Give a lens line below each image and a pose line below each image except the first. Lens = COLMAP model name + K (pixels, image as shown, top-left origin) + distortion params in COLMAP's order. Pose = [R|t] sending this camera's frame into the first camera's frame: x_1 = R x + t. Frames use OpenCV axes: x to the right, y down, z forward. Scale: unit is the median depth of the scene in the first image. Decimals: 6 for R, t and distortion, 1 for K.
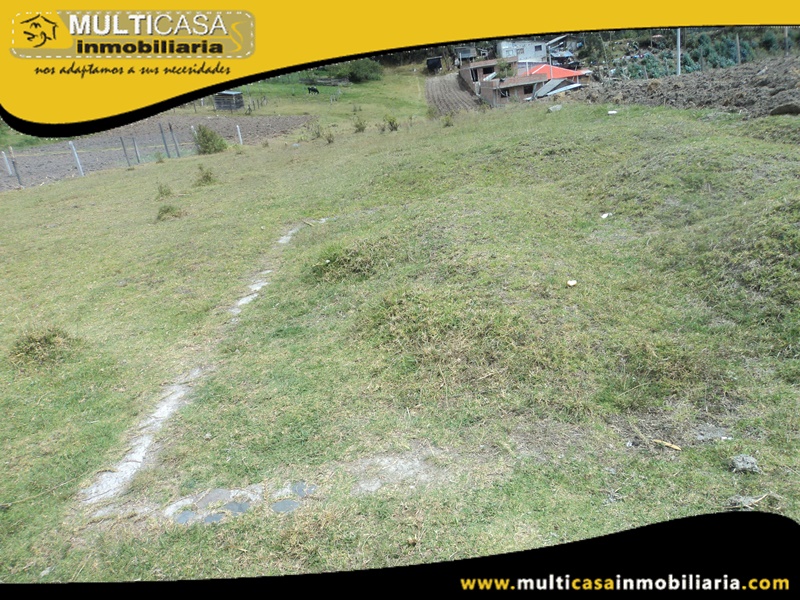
lens RADIAL K [[639.1, 0, 400.0], [0, 639.1, 300.0], [0, 0, 1]] dist [-0.035033, 0.020644]
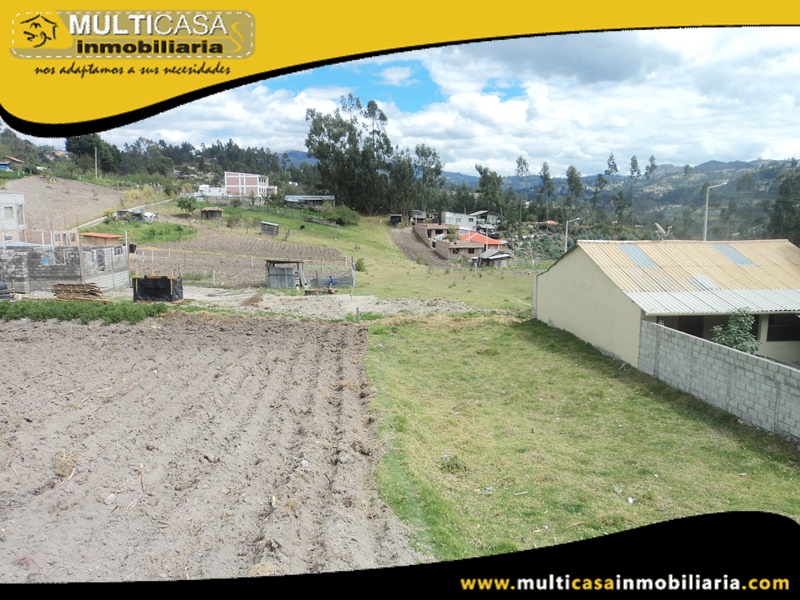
lens RADIAL K [[639.1, 0, 400.0], [0, 639.1, 300.0], [0, 0, 1]] dist [-0.035033, 0.020644]
pose [[0.979269, 0.128315, 0.156738, -0.152247], [-0.094489, 0.973797, -0.206859, 0.092866], [-0.179175, 0.187760, 0.965734, -0.339872]]
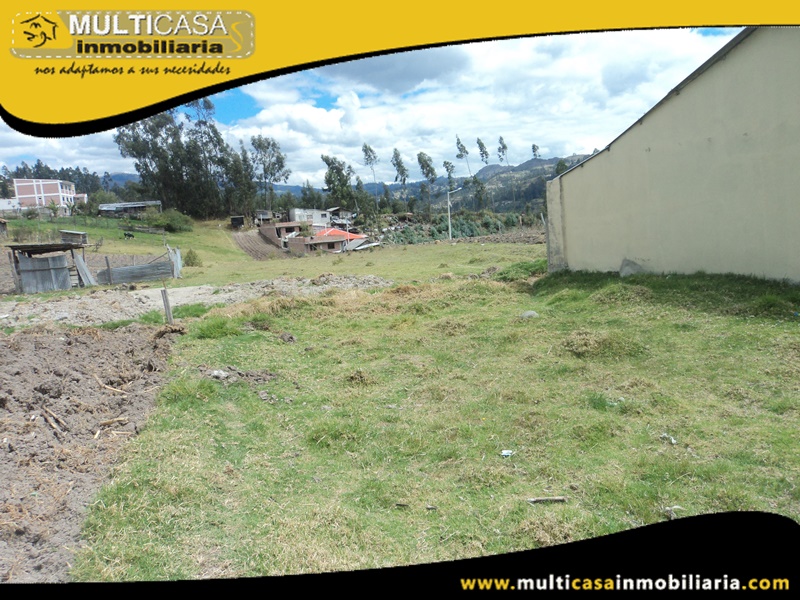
lens RADIAL K [[639.3, 0, 400.0], [0, 639.3, 300.0], [0, 0, 1]] dist [-0.015640, 0.002921]
pose [[0.926118, 0.030222, 0.376021, -0.126467], [0.060910, 0.971727, -0.228117, 0.068448], [-0.372284, 0.234167, 0.898093, -0.164835]]
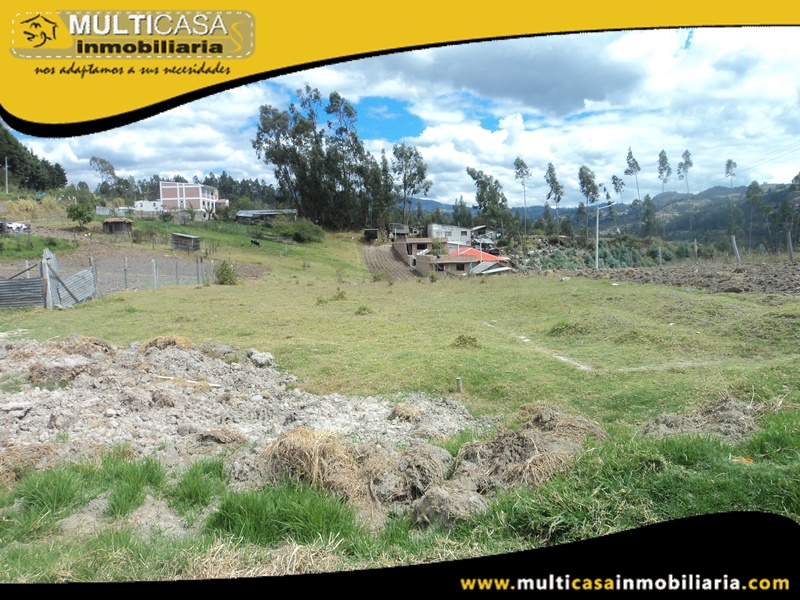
lens RADIAL K [[639.1, 0, 400.0], [0, 639.1, 300.0], [0, 0, 1]] dist [-0.035033, 0.020644]
pose [[0.983637, 0.114673, 0.138953, -0.043956], [-0.076091, 0.963537, -0.256530, 0.020298], [-0.163304, 0.241759, 0.956496, -0.044680]]
